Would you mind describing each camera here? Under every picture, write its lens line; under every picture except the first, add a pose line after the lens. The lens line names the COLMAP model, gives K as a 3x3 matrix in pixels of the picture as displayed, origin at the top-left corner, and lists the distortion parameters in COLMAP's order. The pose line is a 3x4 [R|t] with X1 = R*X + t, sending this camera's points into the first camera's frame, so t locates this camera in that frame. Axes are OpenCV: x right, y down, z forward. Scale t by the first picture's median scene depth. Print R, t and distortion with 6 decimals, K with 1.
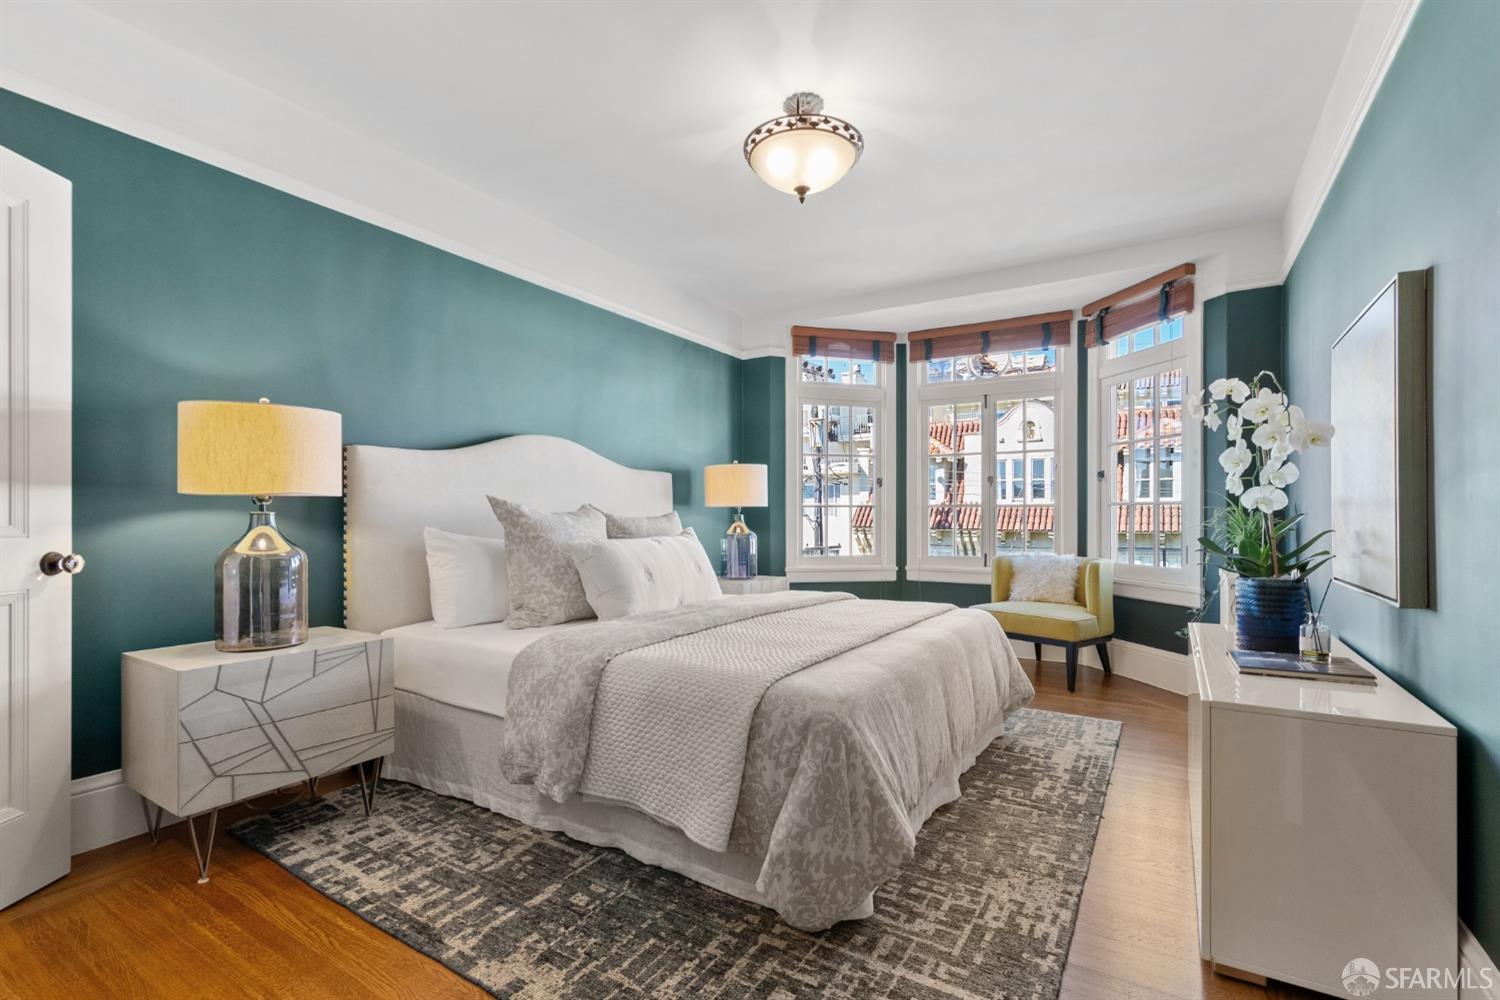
lens RADIAL K [[683.1, 0, 754.6], [0, 683.1, 507.3], [0, 0, 1]] dist [-0.002719, 0.000355]
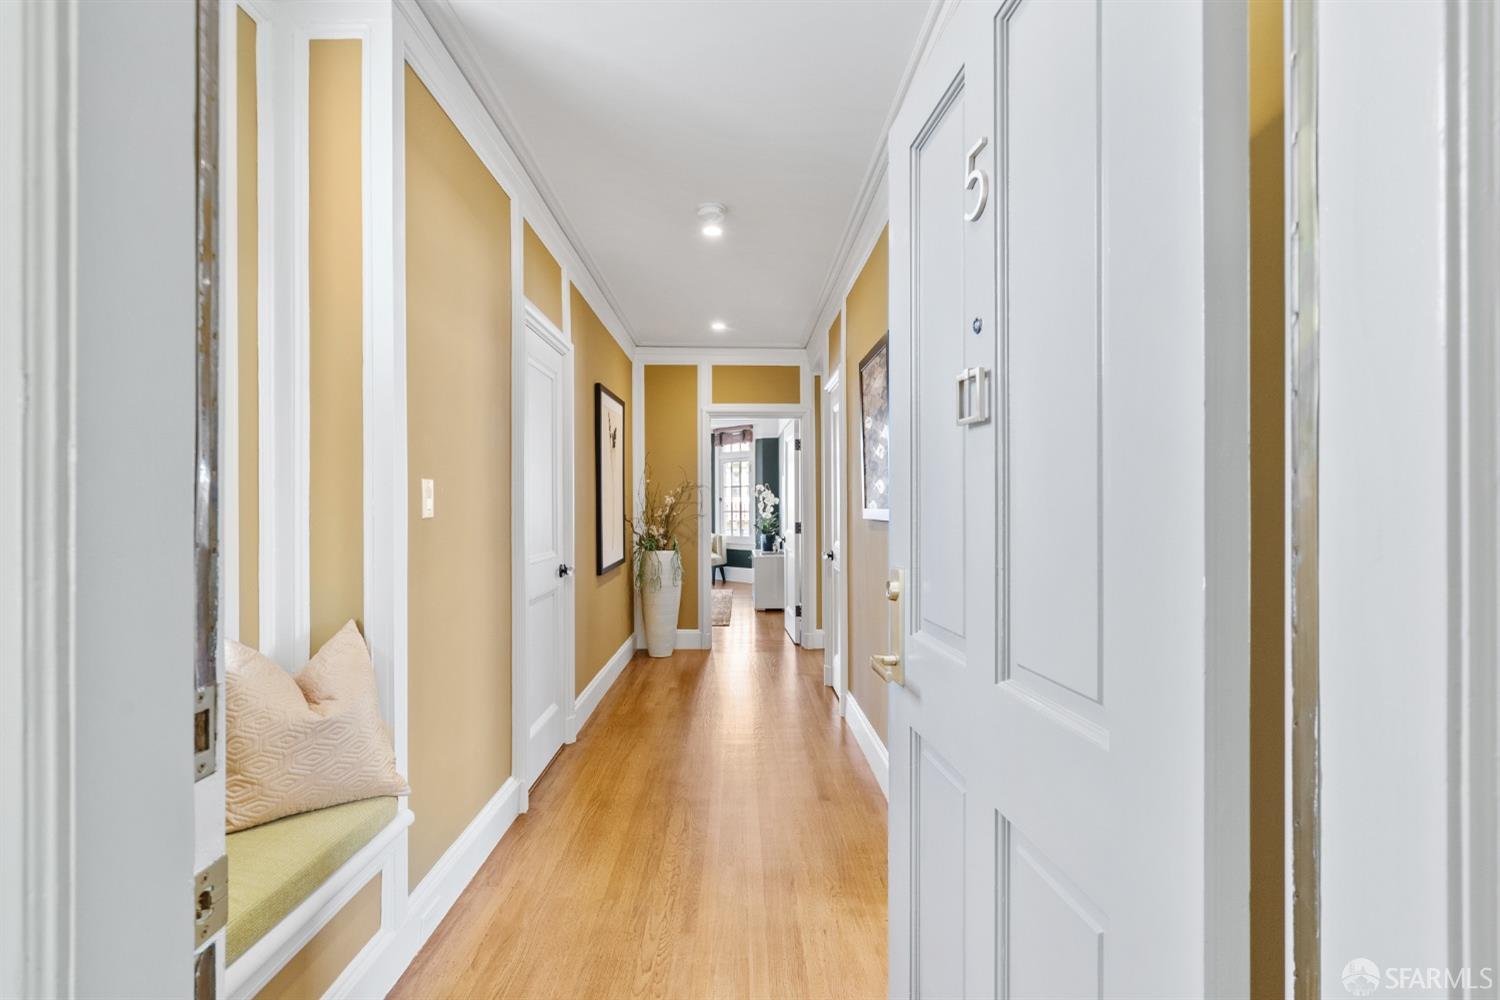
lens RADIAL K [[679.4, 0, 749.7], [0, 679.4, 498.4], [0, 0, 1]] dist [-0.002832, 0.000459]
pose [[0.844314, -0.006350, 0.535811, -0.814080], [0.006517, 0.999978, 0.001583, -0.063514], [-0.535809, 0.002155, 0.844336, -1.273245]]
